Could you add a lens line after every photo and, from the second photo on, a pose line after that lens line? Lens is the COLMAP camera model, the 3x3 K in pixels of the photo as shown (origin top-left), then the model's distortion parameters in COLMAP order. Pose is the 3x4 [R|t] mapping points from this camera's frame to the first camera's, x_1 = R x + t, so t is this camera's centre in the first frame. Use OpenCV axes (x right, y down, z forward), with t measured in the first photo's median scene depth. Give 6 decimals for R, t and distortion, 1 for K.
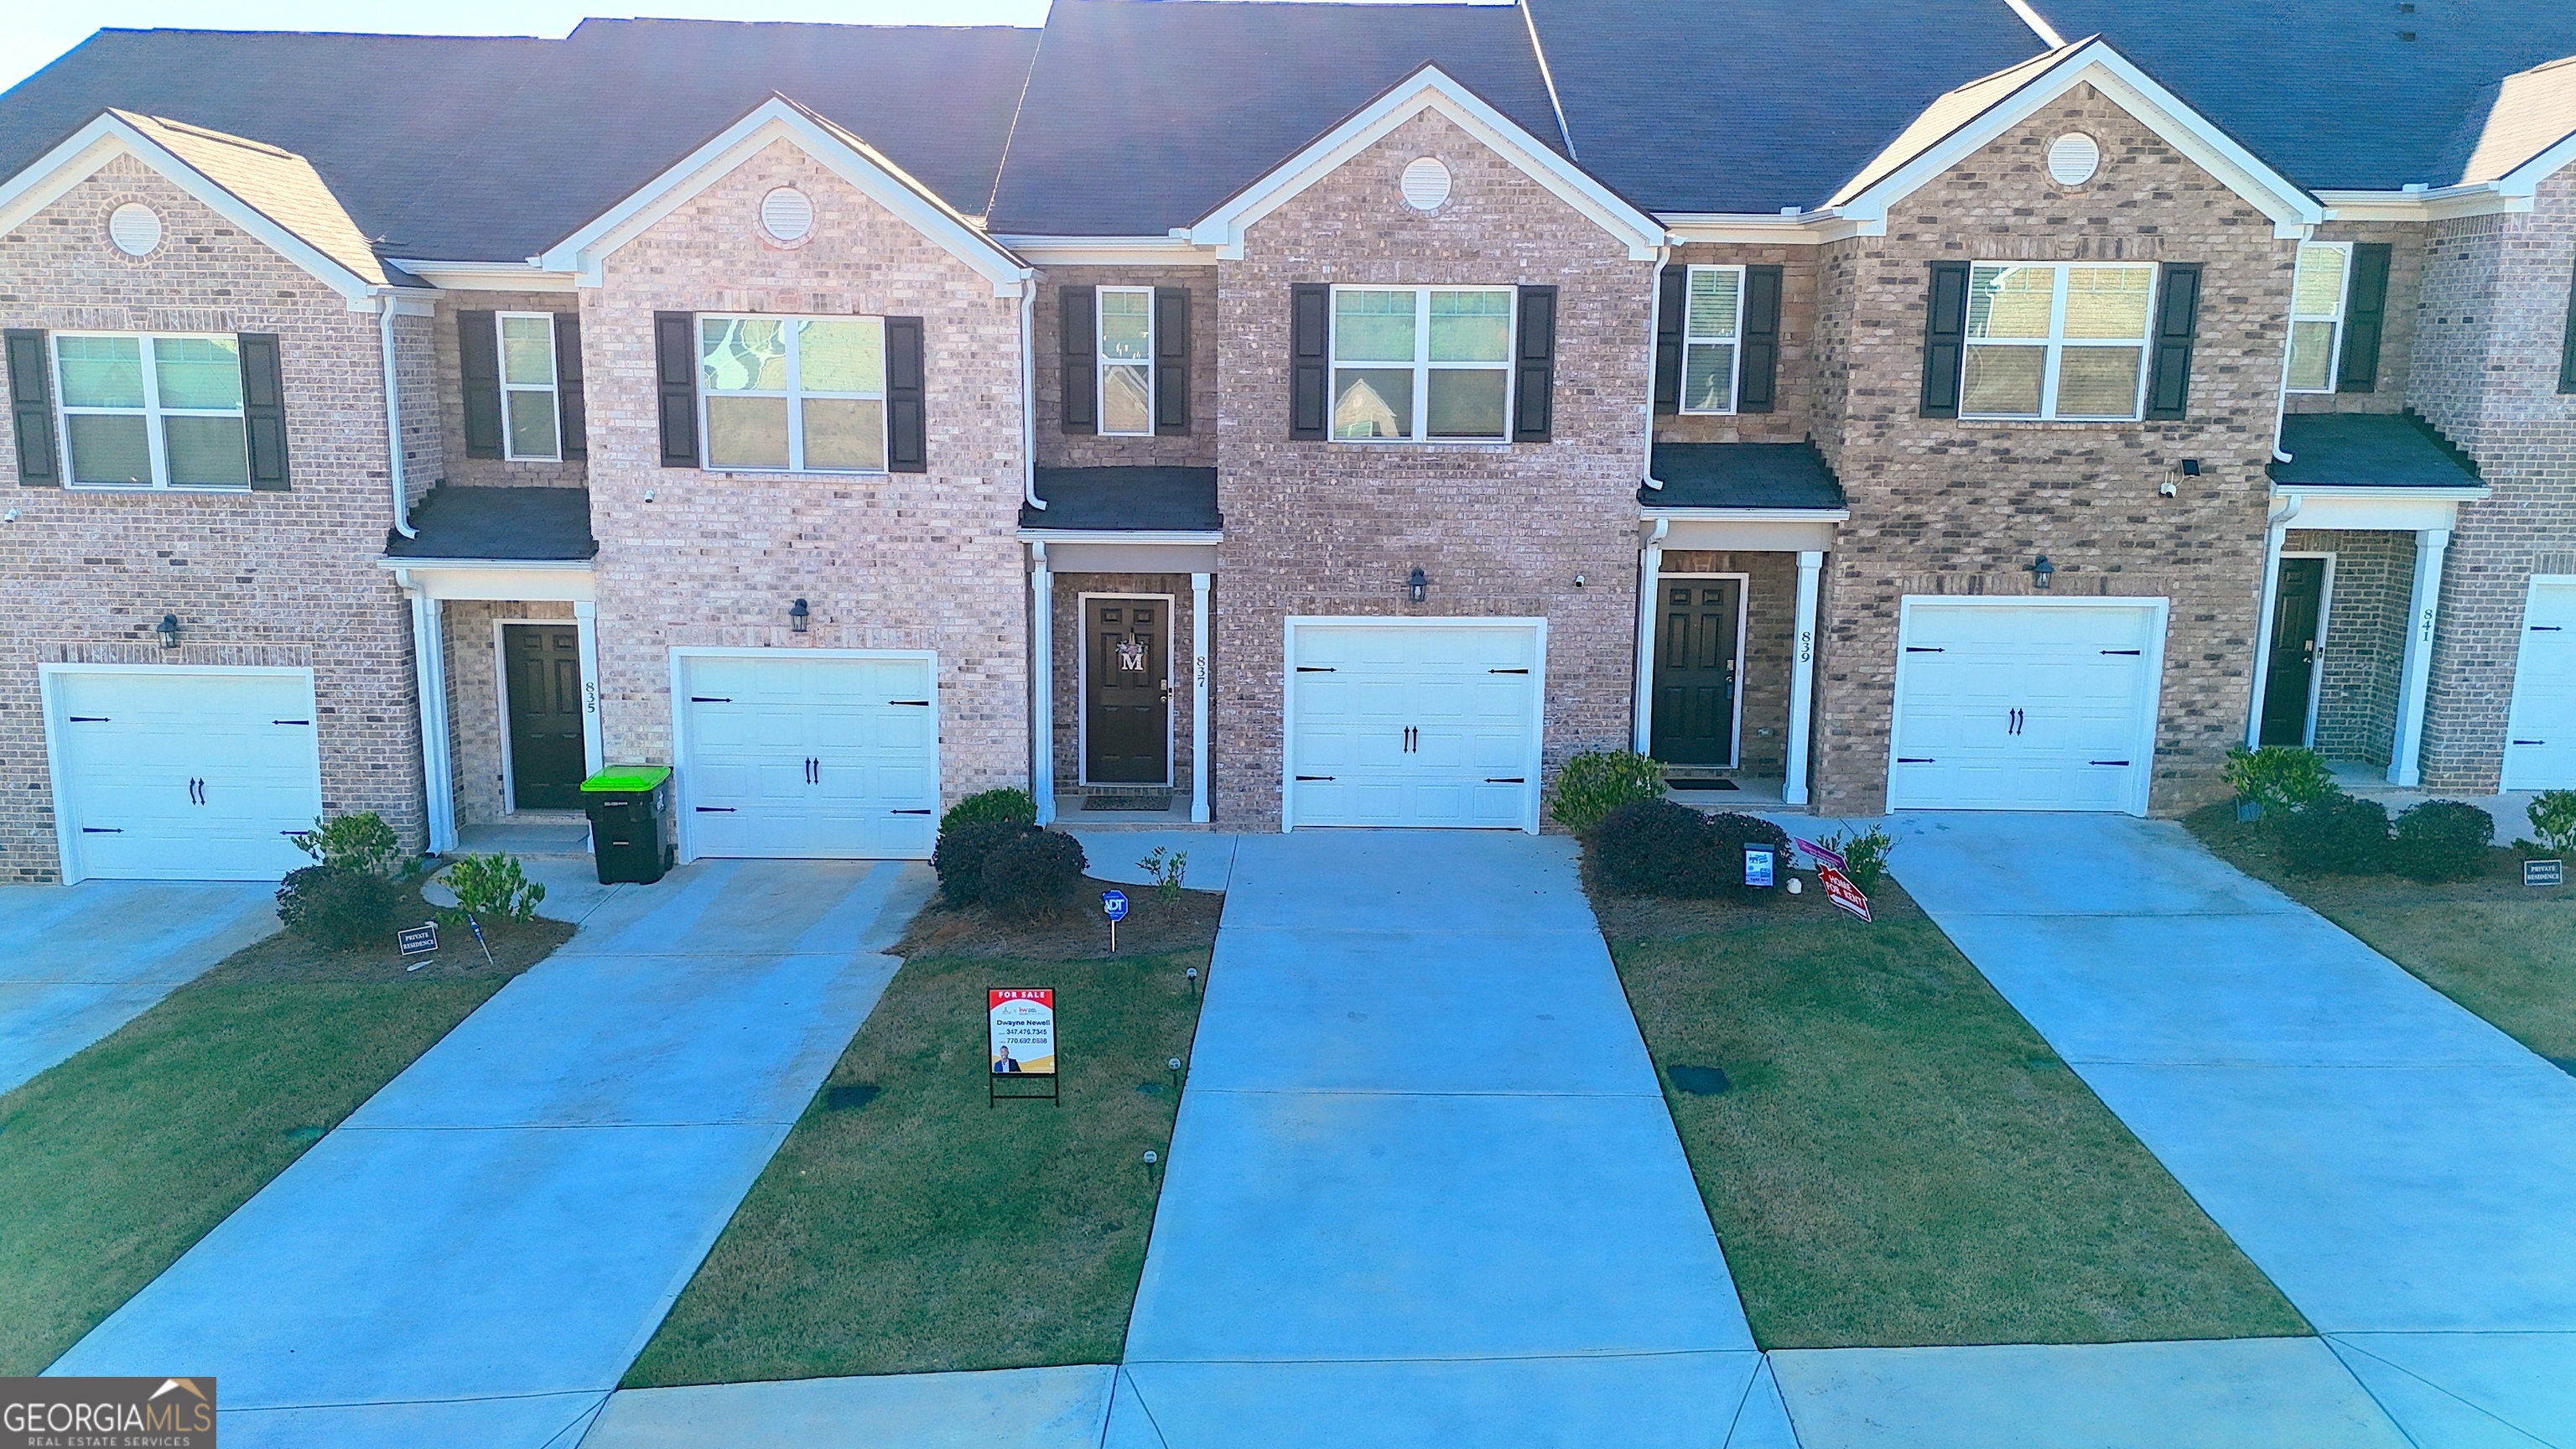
lens RADIAL K [[1884.9, 0, 1287.8], [0, 1884.9, 731.1], [0, 0, 1]] dist [0.049964, -0.042467]
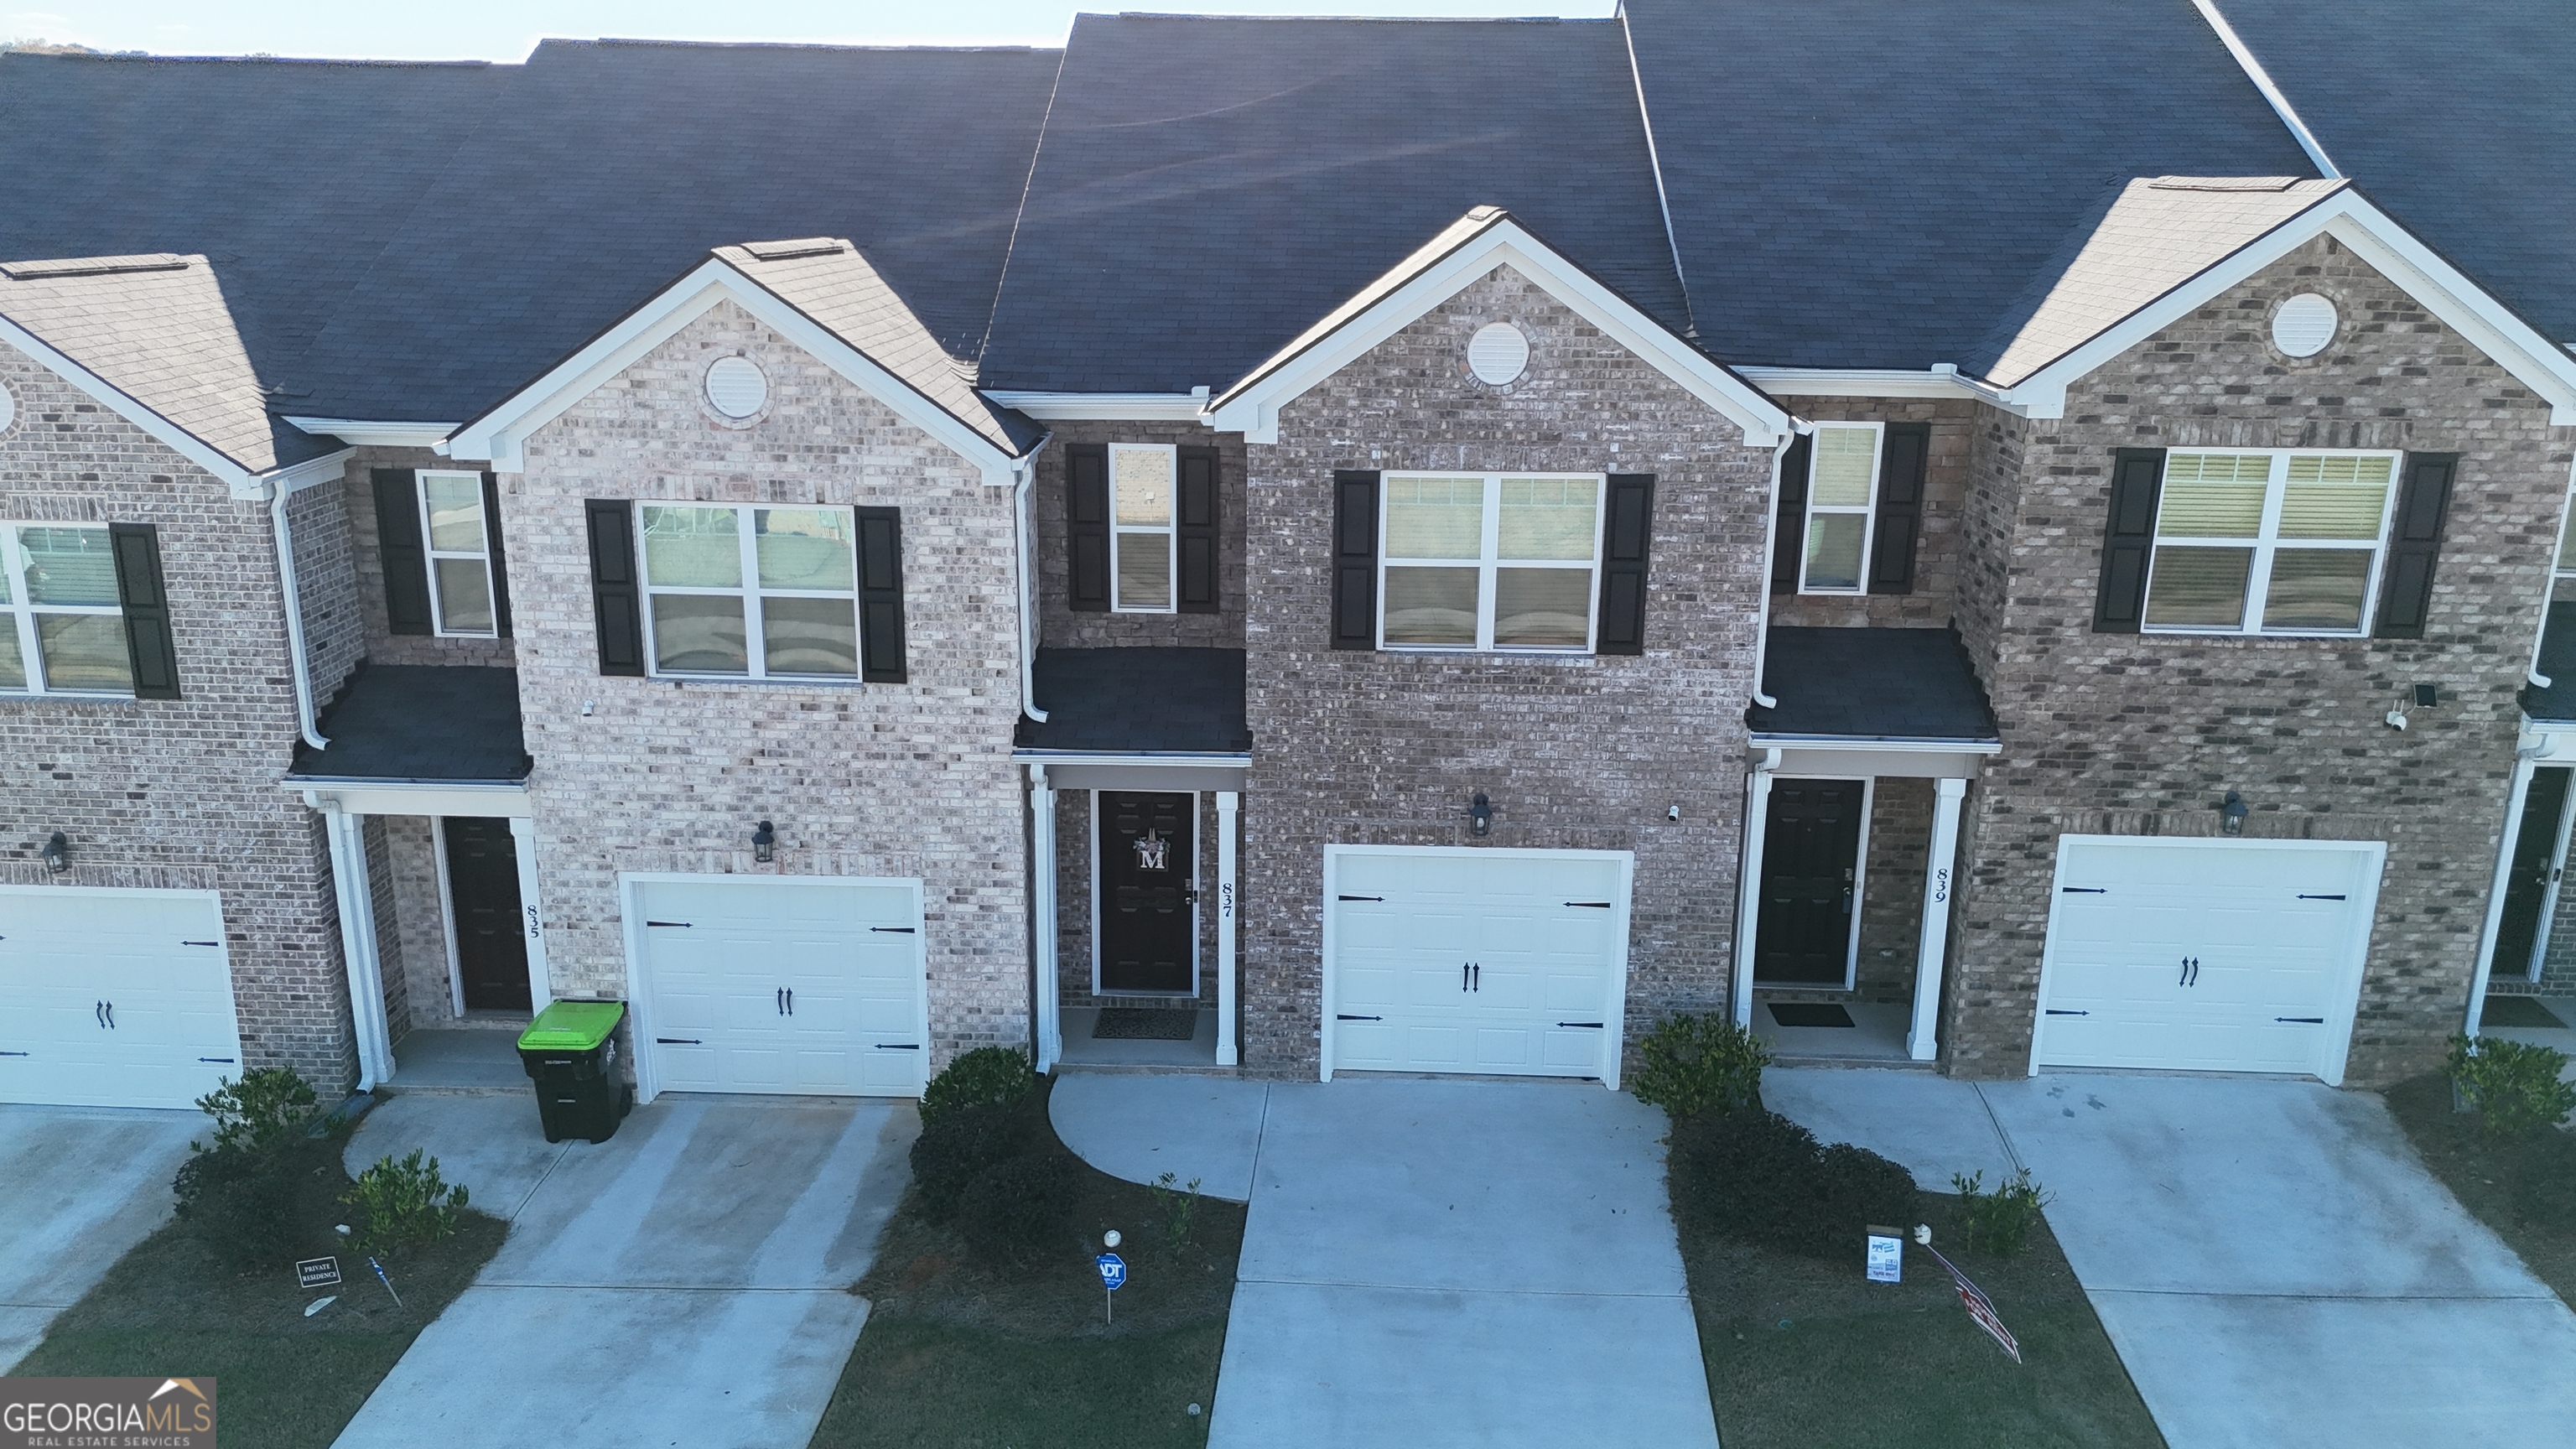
lens RADIAL K [[1884.9, 0, 1286.6], [0, 1884.9, 720.9], [0, 0, 1]] dist [0.049964, -0.042467]
pose [[0.998984, 0.012077, -0.043418, 0.017882], [-0.007765, 0.995142, 0.098147, -0.204013], [0.044392, -0.097710, 0.994224, 0.155493]]
